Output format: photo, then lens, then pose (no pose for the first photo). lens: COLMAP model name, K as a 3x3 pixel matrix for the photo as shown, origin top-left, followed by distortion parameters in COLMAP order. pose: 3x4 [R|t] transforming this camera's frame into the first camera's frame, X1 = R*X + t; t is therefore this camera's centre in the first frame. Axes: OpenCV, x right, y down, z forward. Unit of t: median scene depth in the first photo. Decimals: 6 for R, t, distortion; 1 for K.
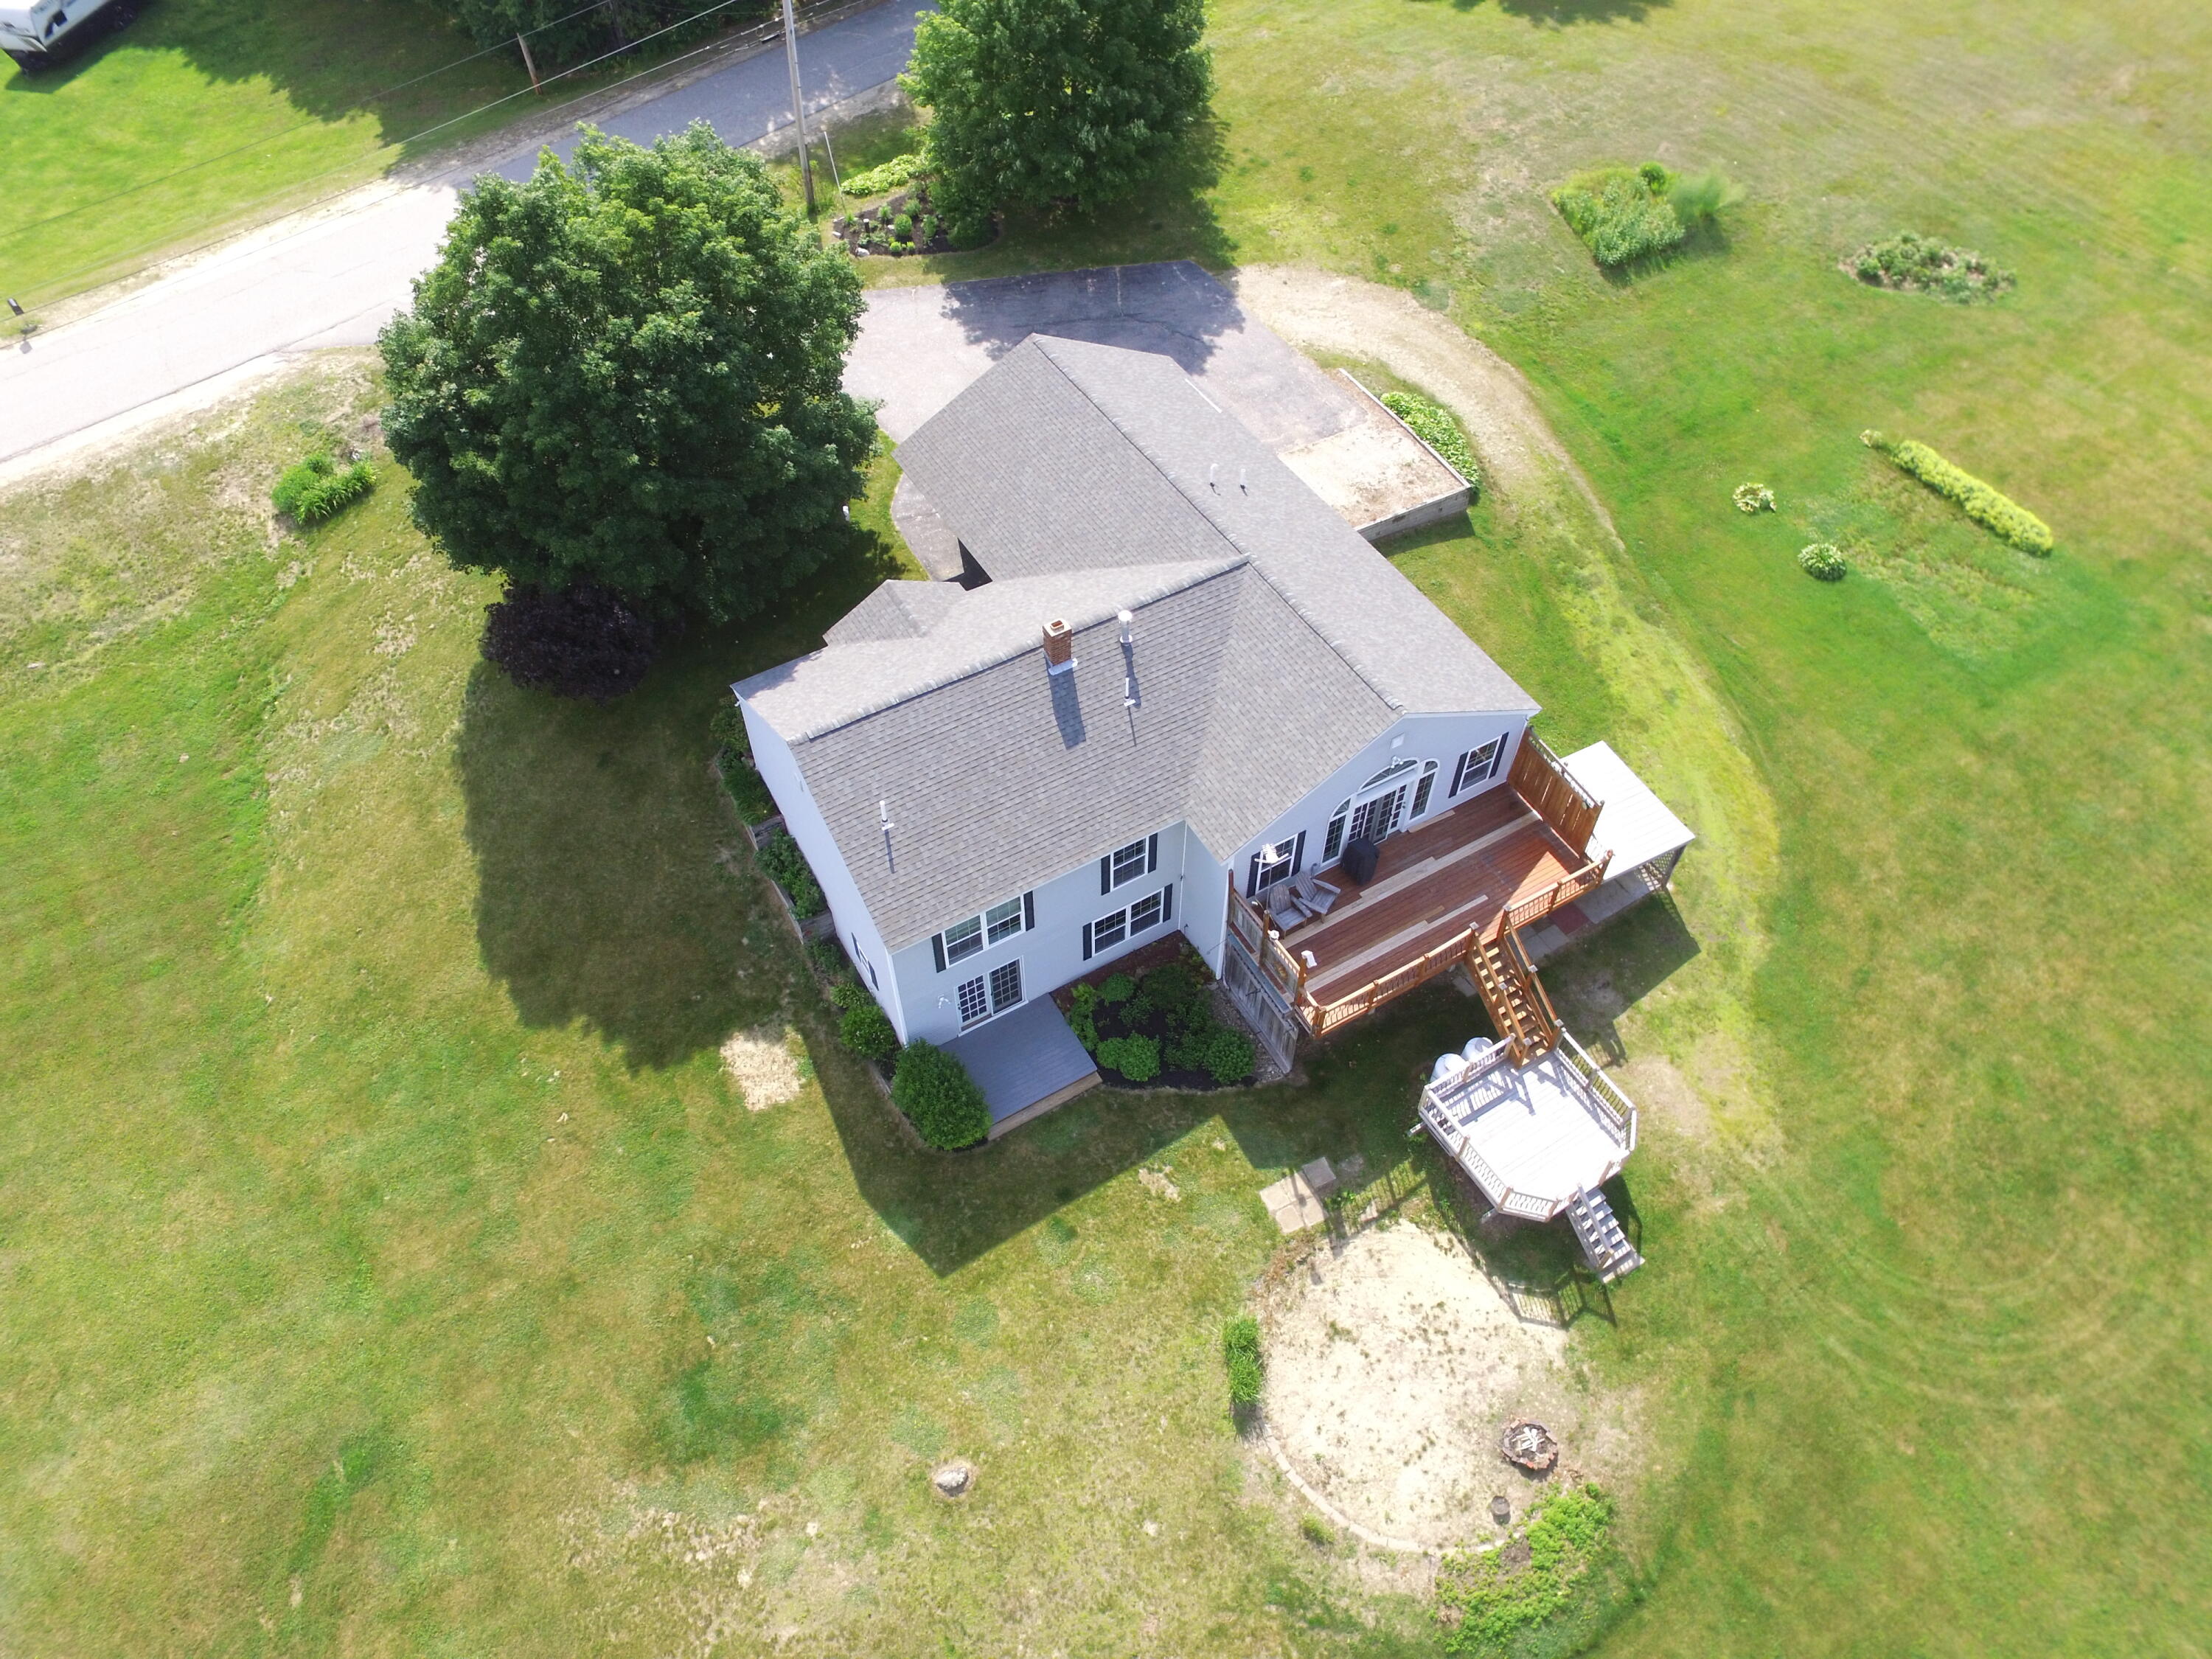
lens RADIAL K [[1492.2, 0, 1106.5], [0, 1492.2, 846.8], [0, 0, 1]] dist [-0.130093, 0.097342]
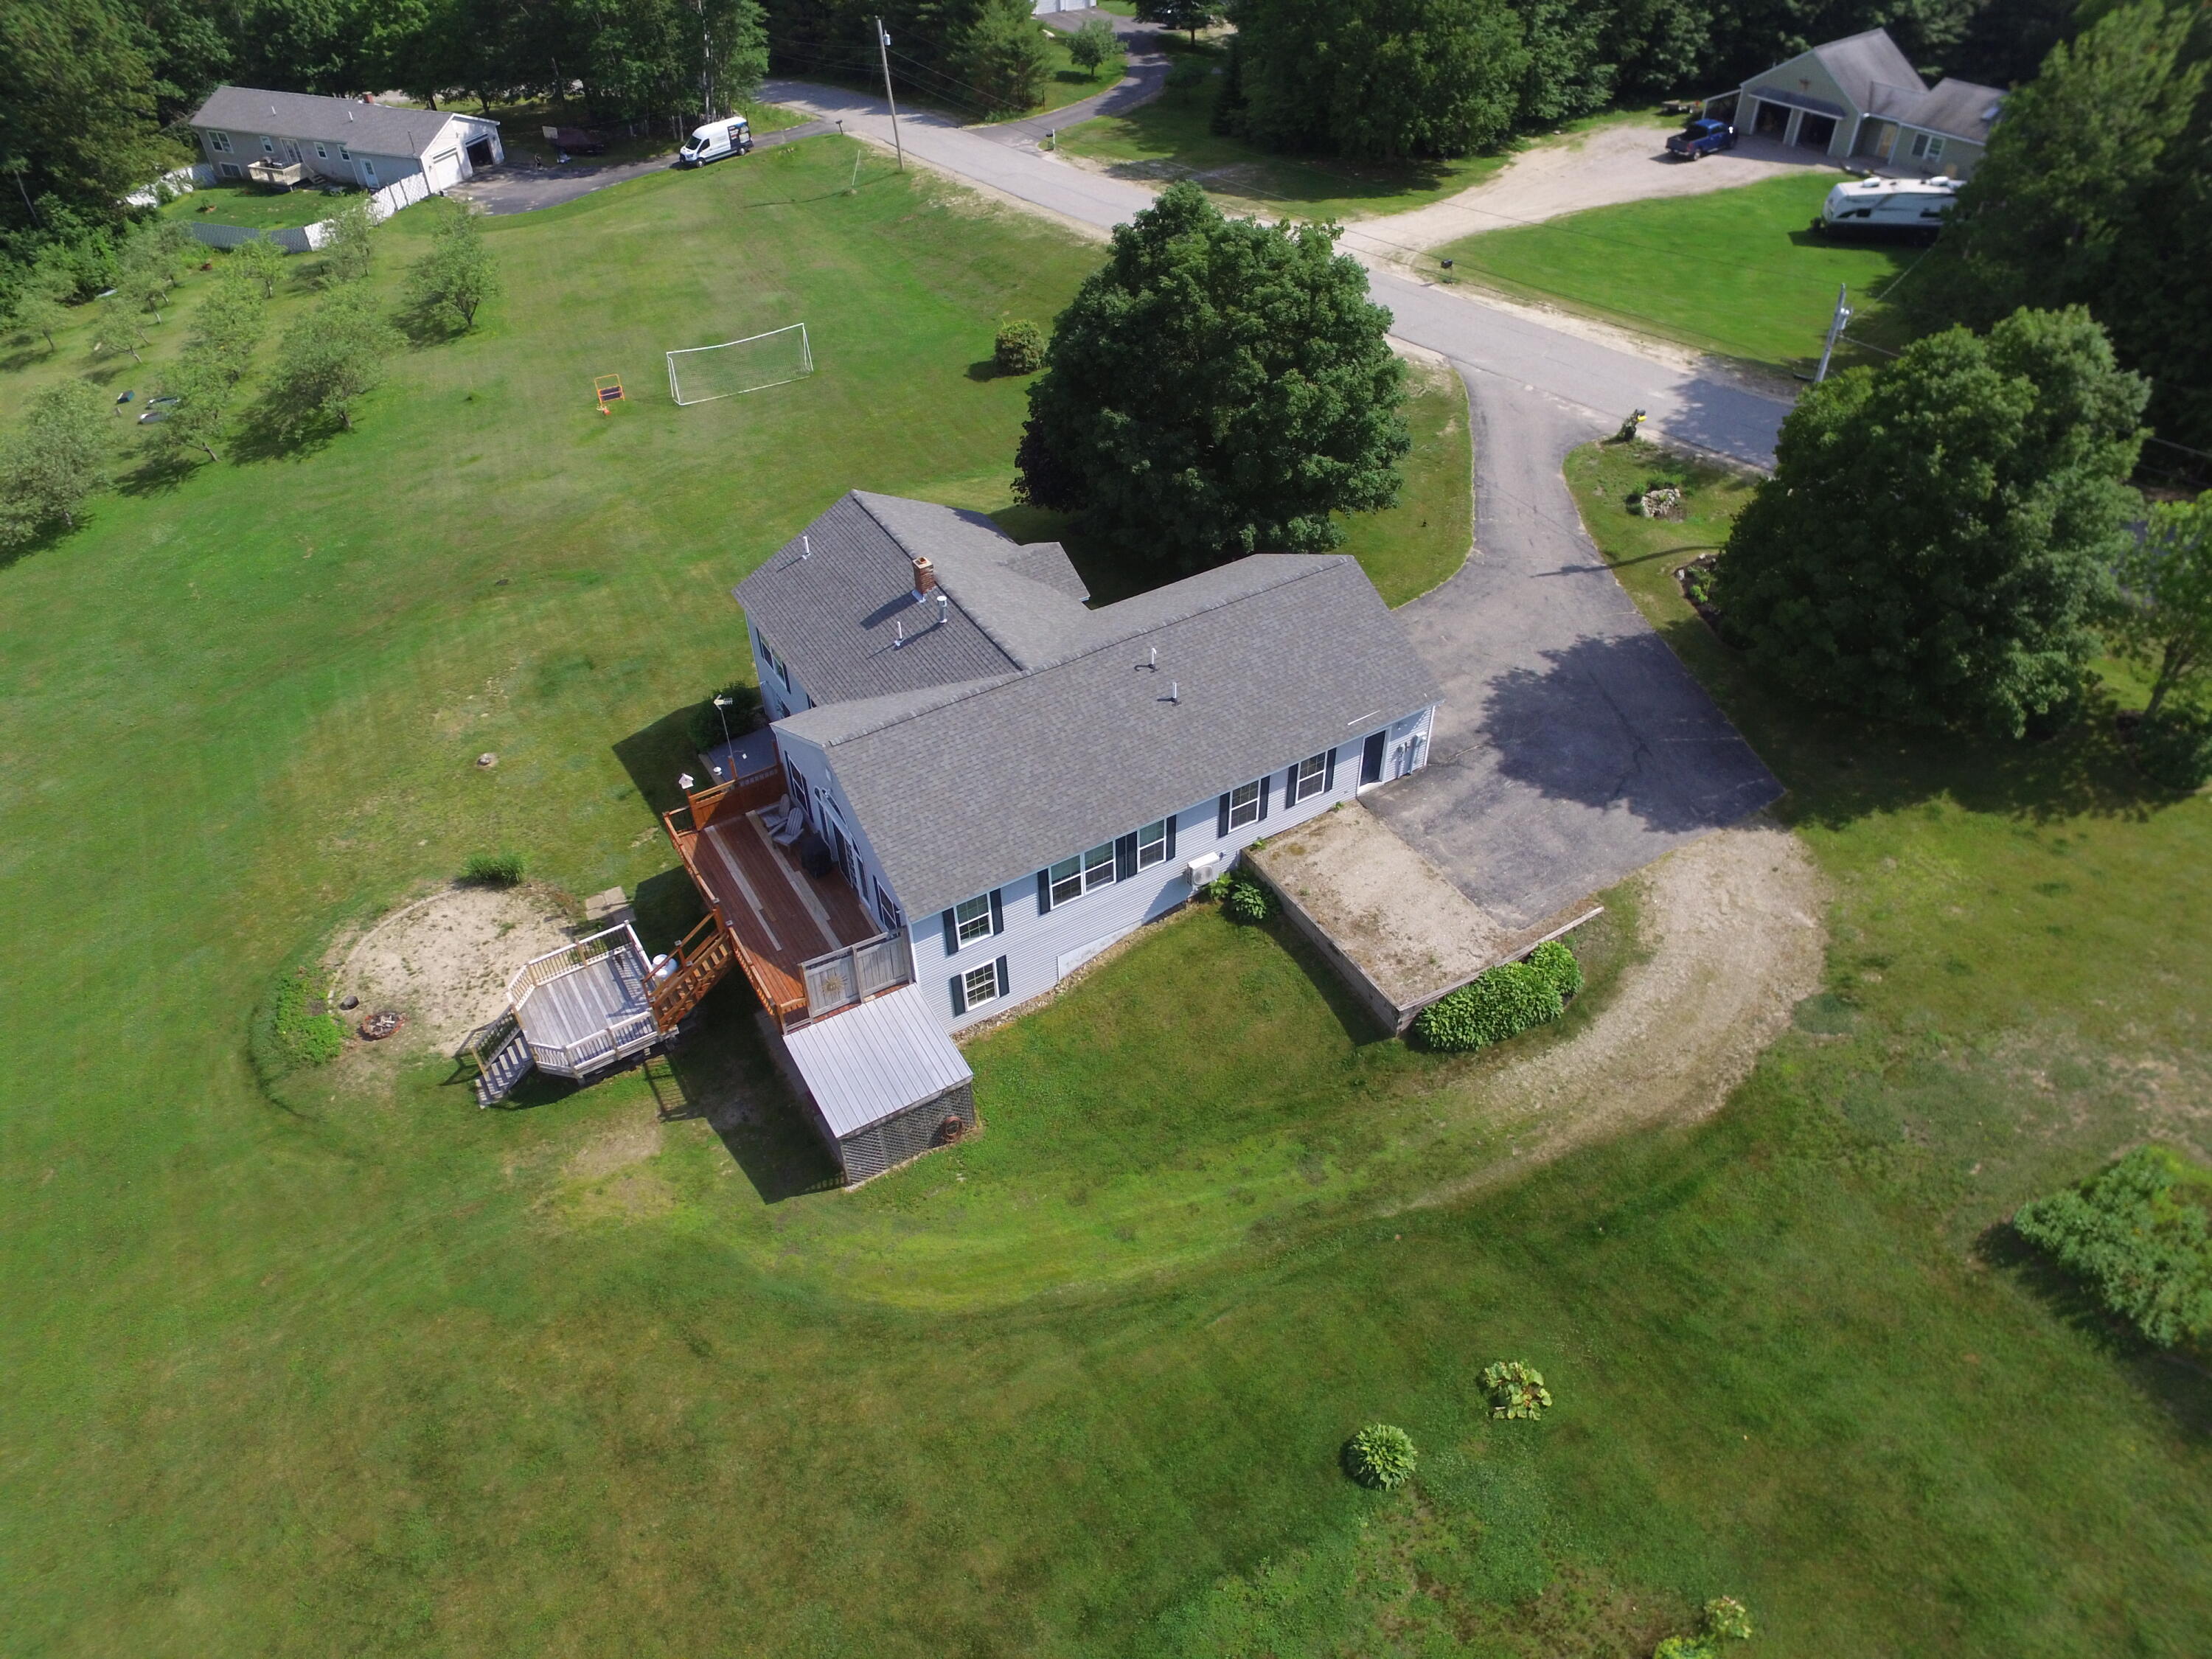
lens RADIAL K [[1492.2, 0, 1106.5], [0, 1492.2, 846.8], [0, 0, 1]] dist [-0.130093, 0.097342]
pose [[0.009395, 0.666853, -0.745130, 1.075204], [-0.776785, 0.474114, 0.414513, -0.677381], [0.629696, 0.574912, 0.522455, 0.557589]]
